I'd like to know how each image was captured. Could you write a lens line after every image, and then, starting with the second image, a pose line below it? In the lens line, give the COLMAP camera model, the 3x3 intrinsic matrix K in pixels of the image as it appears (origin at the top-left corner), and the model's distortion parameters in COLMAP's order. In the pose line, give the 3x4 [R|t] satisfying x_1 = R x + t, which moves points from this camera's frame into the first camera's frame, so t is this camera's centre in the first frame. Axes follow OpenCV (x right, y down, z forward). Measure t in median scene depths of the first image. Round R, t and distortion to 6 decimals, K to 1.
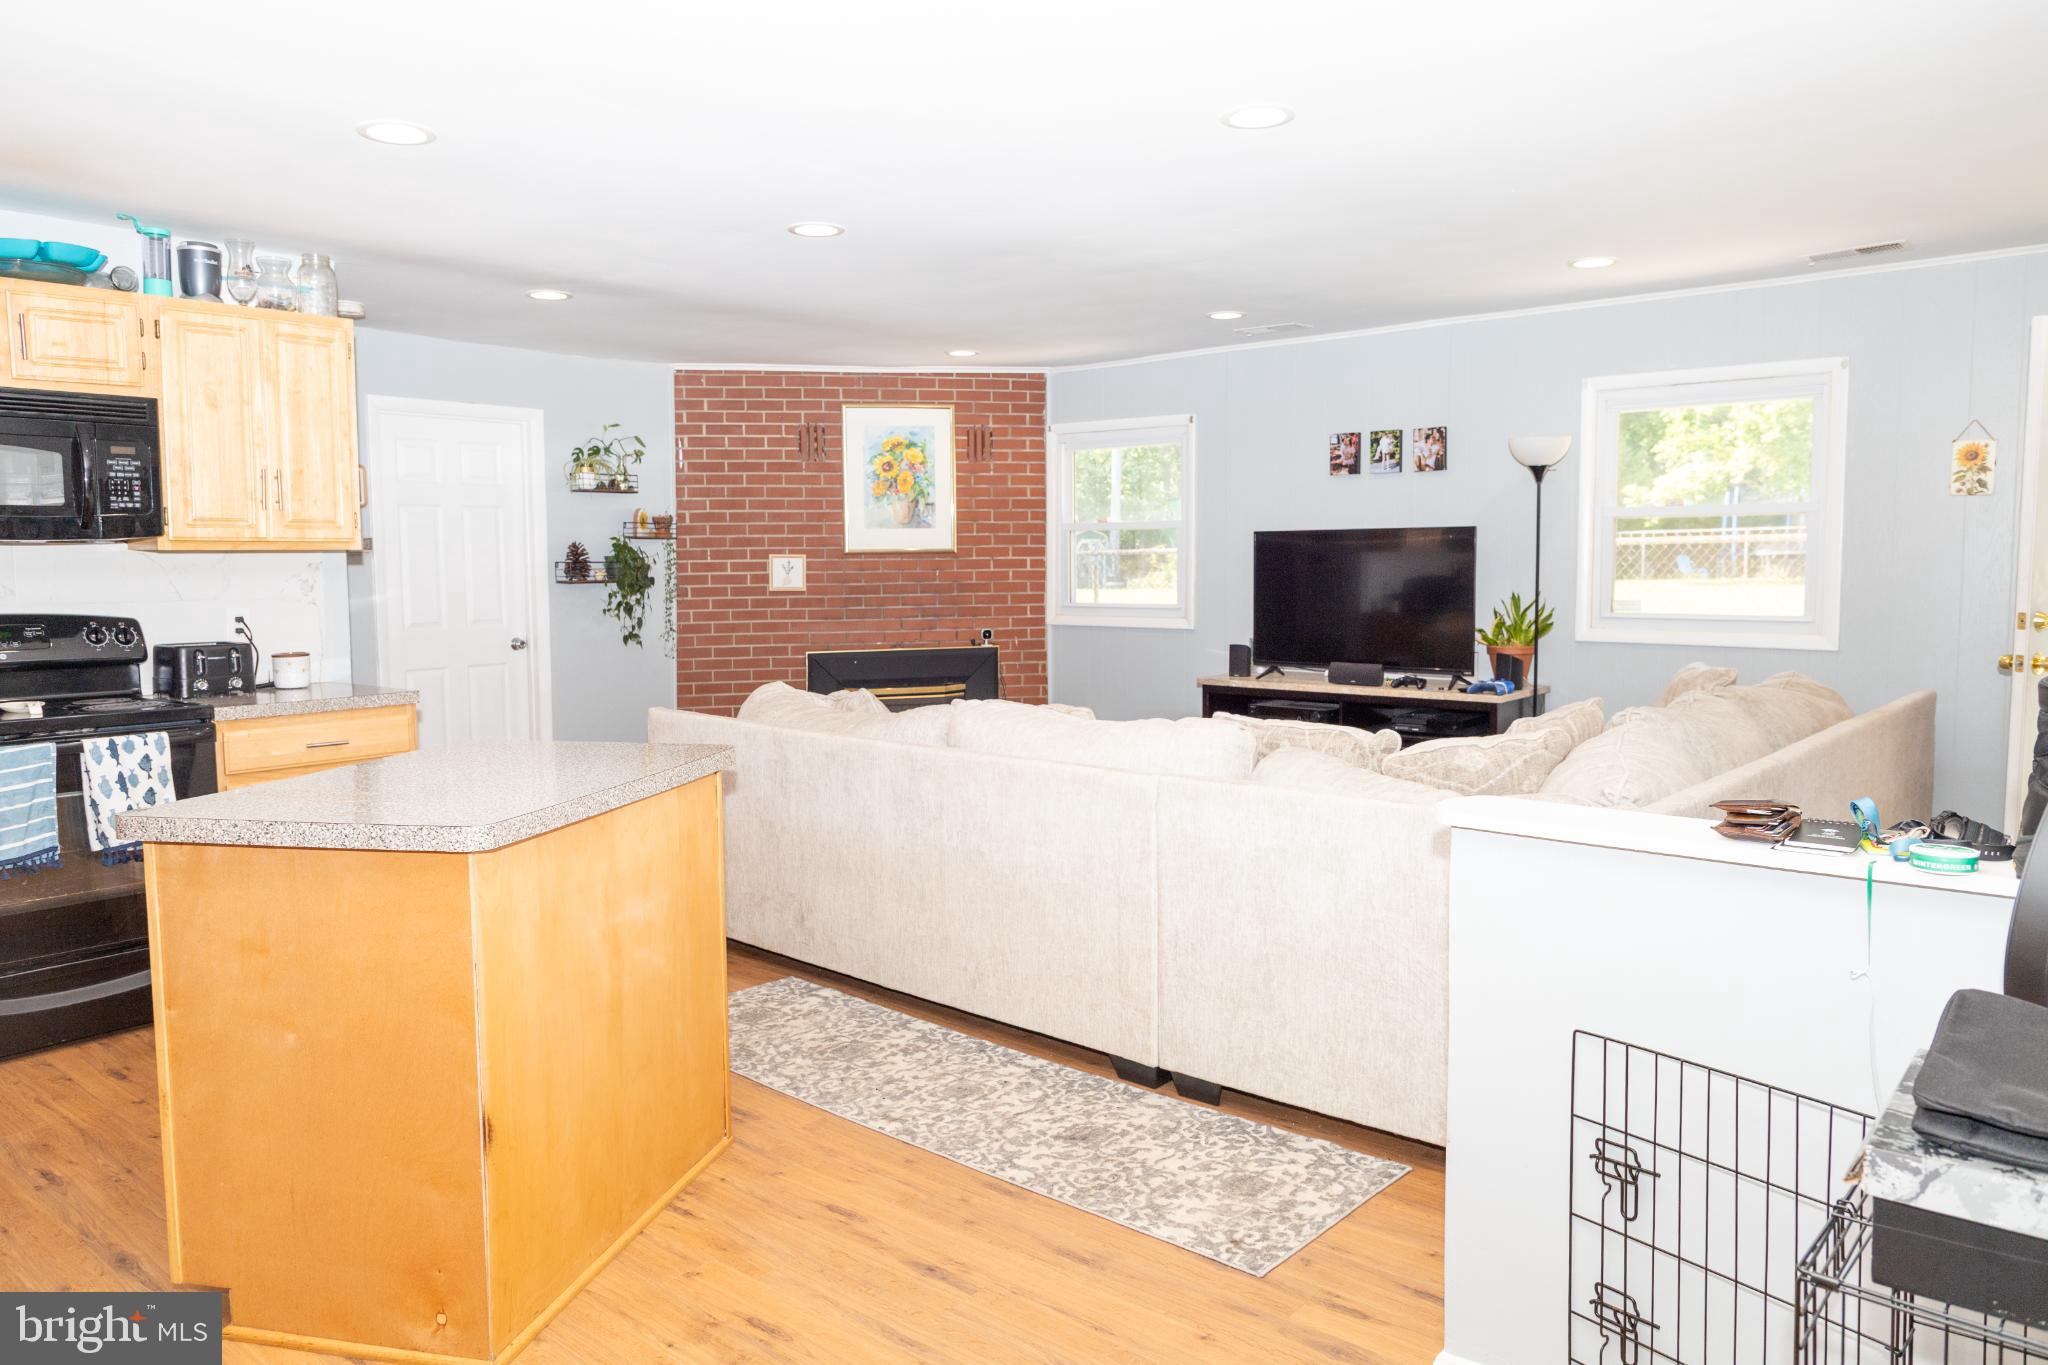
lens RADIAL K [[1387.4, 0, 1020.3], [0, 1387.4, 669.6], [0, 0, 1]] dist [-0.002167, 0.001336]
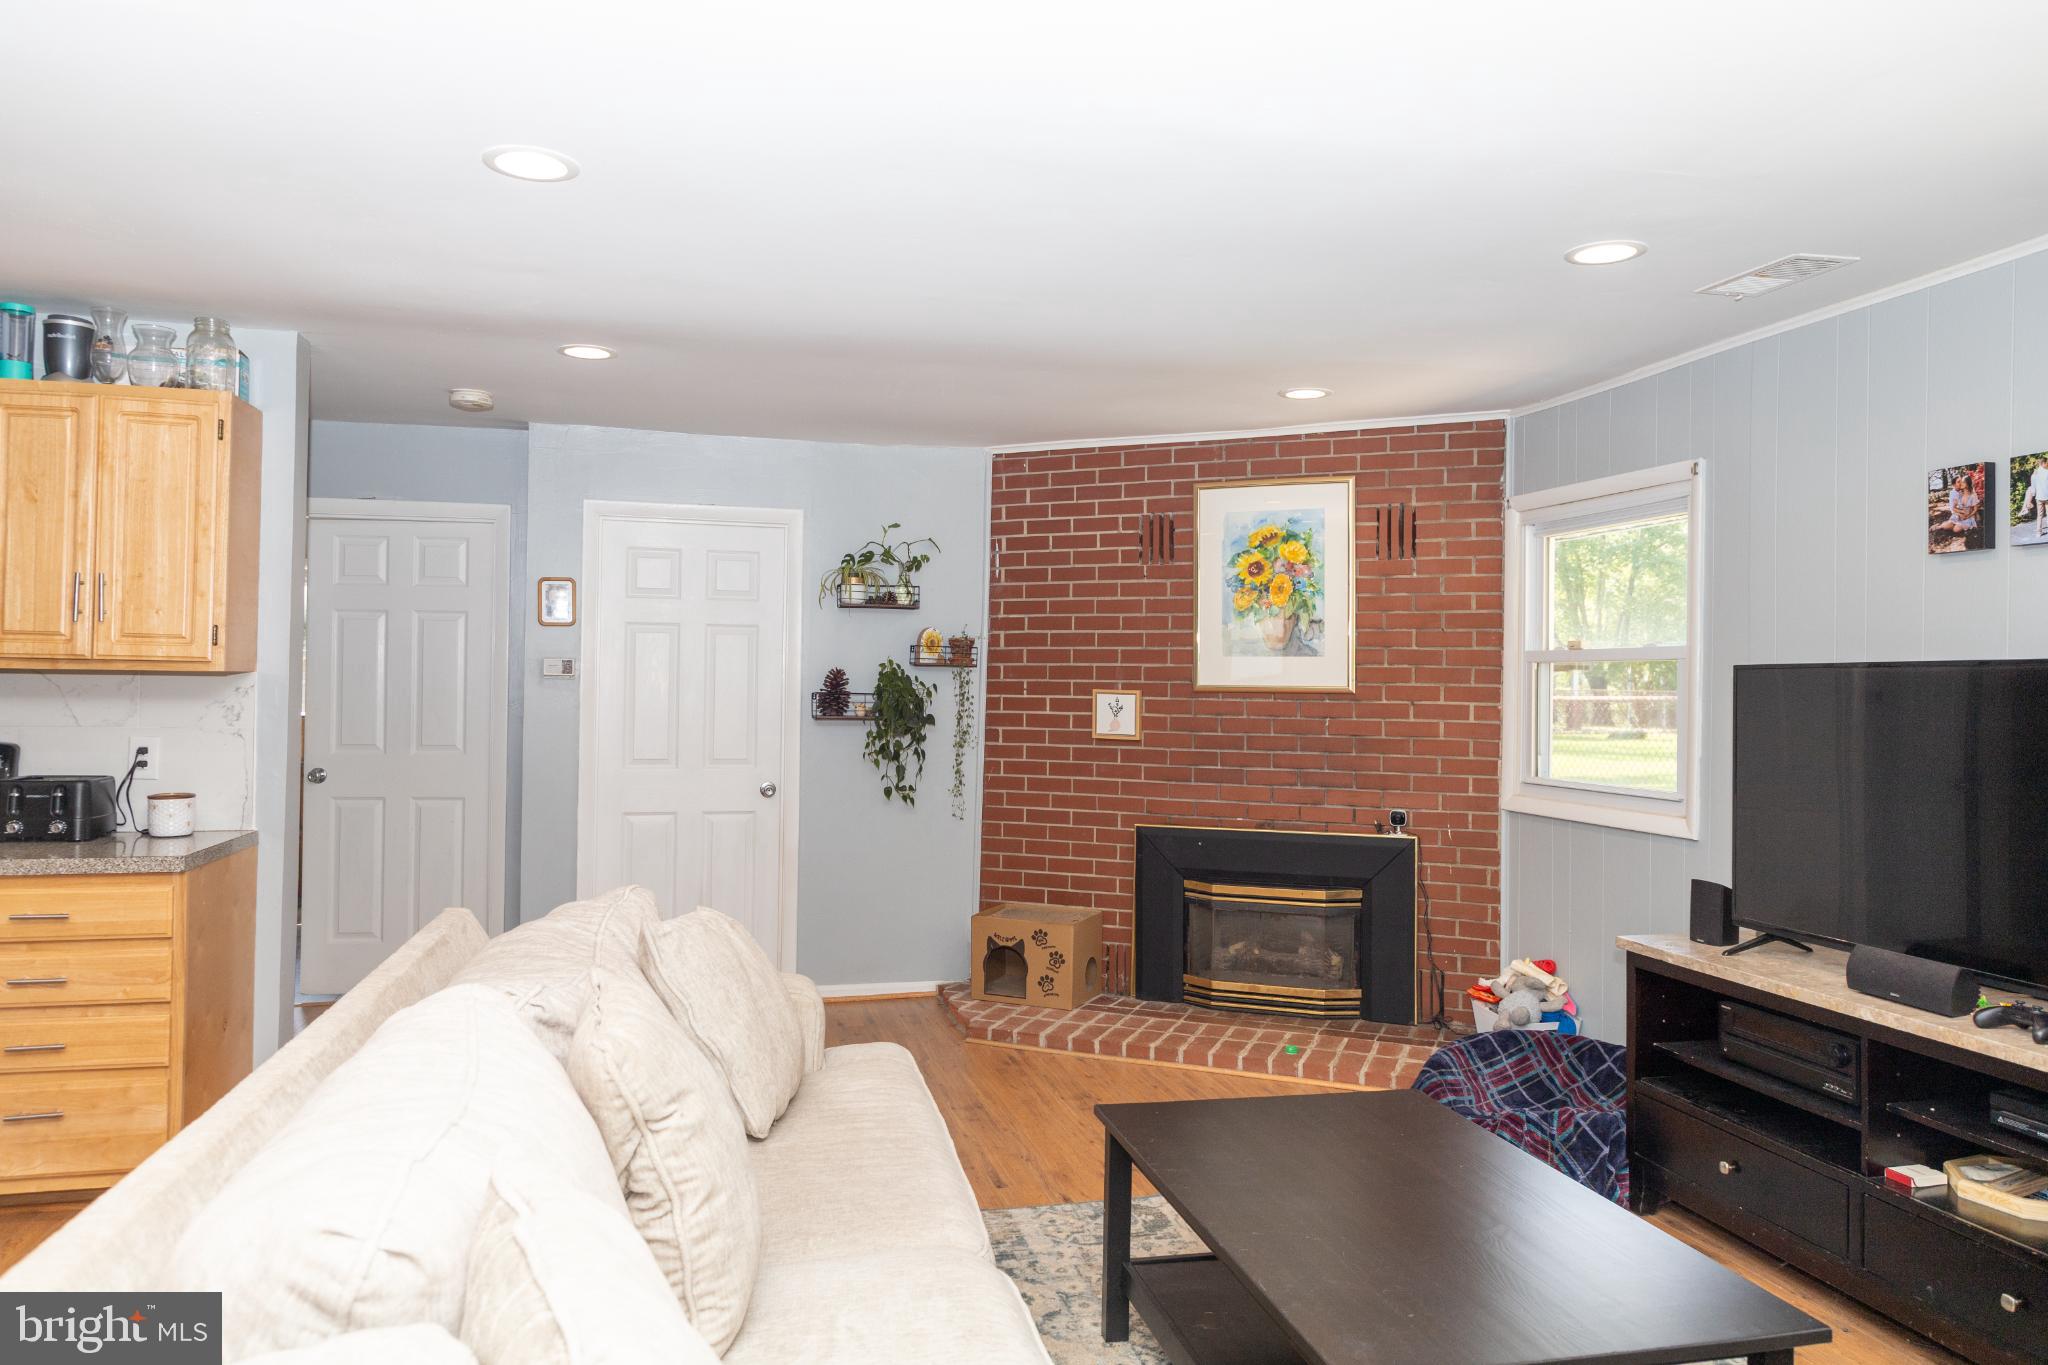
lens RADIAL K [[1384.7, 0, 1014.8], [0, 1384.7, 667.1], [0, 0, 1]] dist [-0.001314, 0.002271]
pose [[0.807544, 0.013075, -0.589662, 0.227088], [-0.069627, 0.994877, -0.073295, -0.037932], [0.585683, 0.100245, 0.804317, 0.380518]]
